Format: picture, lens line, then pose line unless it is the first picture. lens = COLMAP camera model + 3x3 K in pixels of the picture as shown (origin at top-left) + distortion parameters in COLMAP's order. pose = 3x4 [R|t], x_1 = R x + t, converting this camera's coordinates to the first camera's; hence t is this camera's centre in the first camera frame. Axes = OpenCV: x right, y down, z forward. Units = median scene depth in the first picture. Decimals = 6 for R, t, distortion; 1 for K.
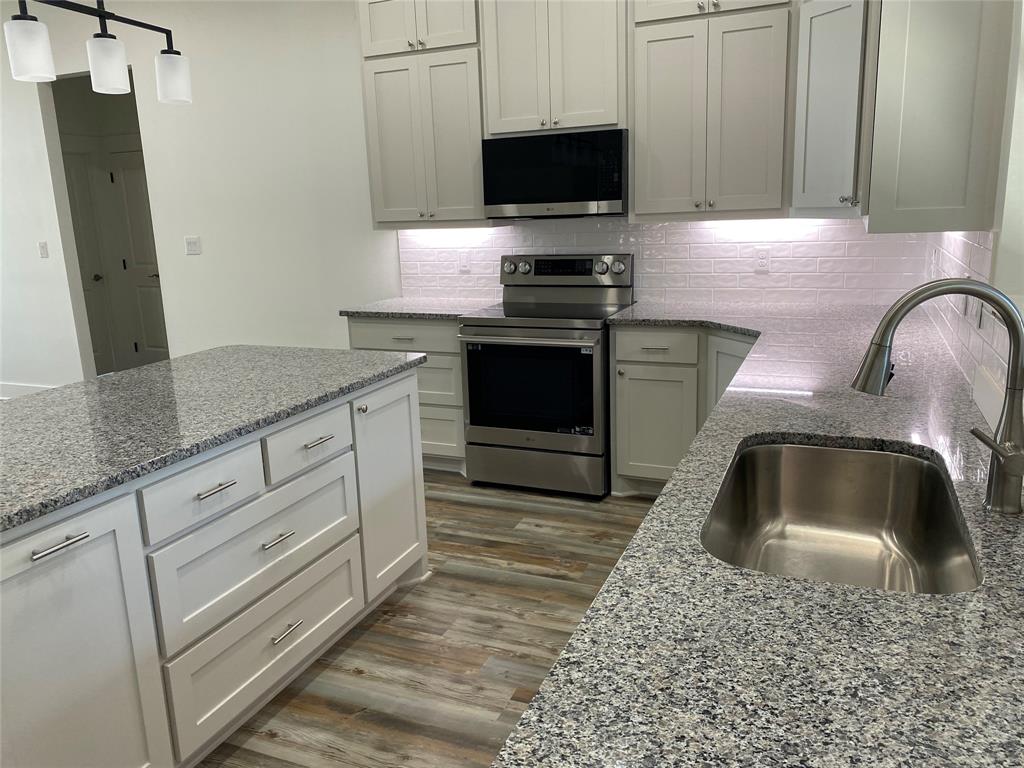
lens RADIAL K [[783.8, 0, 513.4], [0, 783.8, 383.3], [0, 0, 1]] dist [-0.001298, -0.006972]
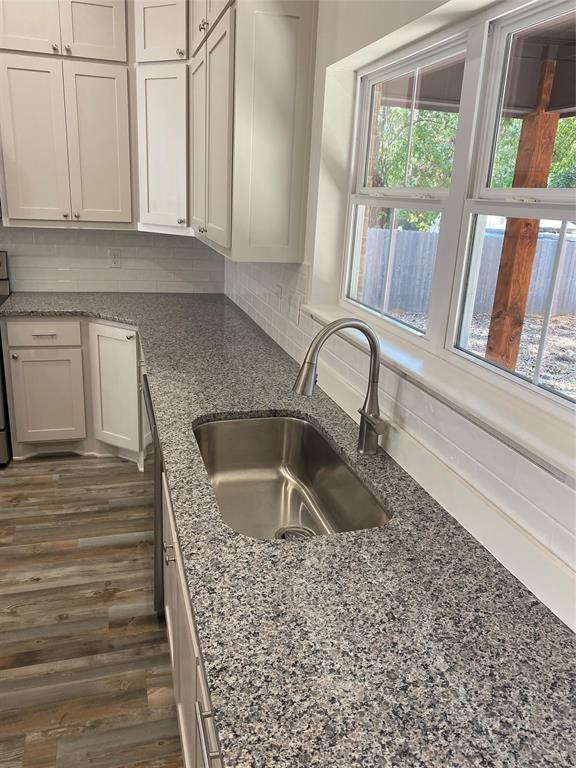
lens RADIAL K [[587.8, 0, 291.9], [0, 587.8, 367.7], [0, 0, 1]] dist [-0.001298, -0.006972]
pose [[0.772253, -0.105197, 0.626546, -0.261154], [0.062582, 0.993996, 0.089757, -0.139609], [-0.632226, -0.030105, 0.774199, 0.154423]]
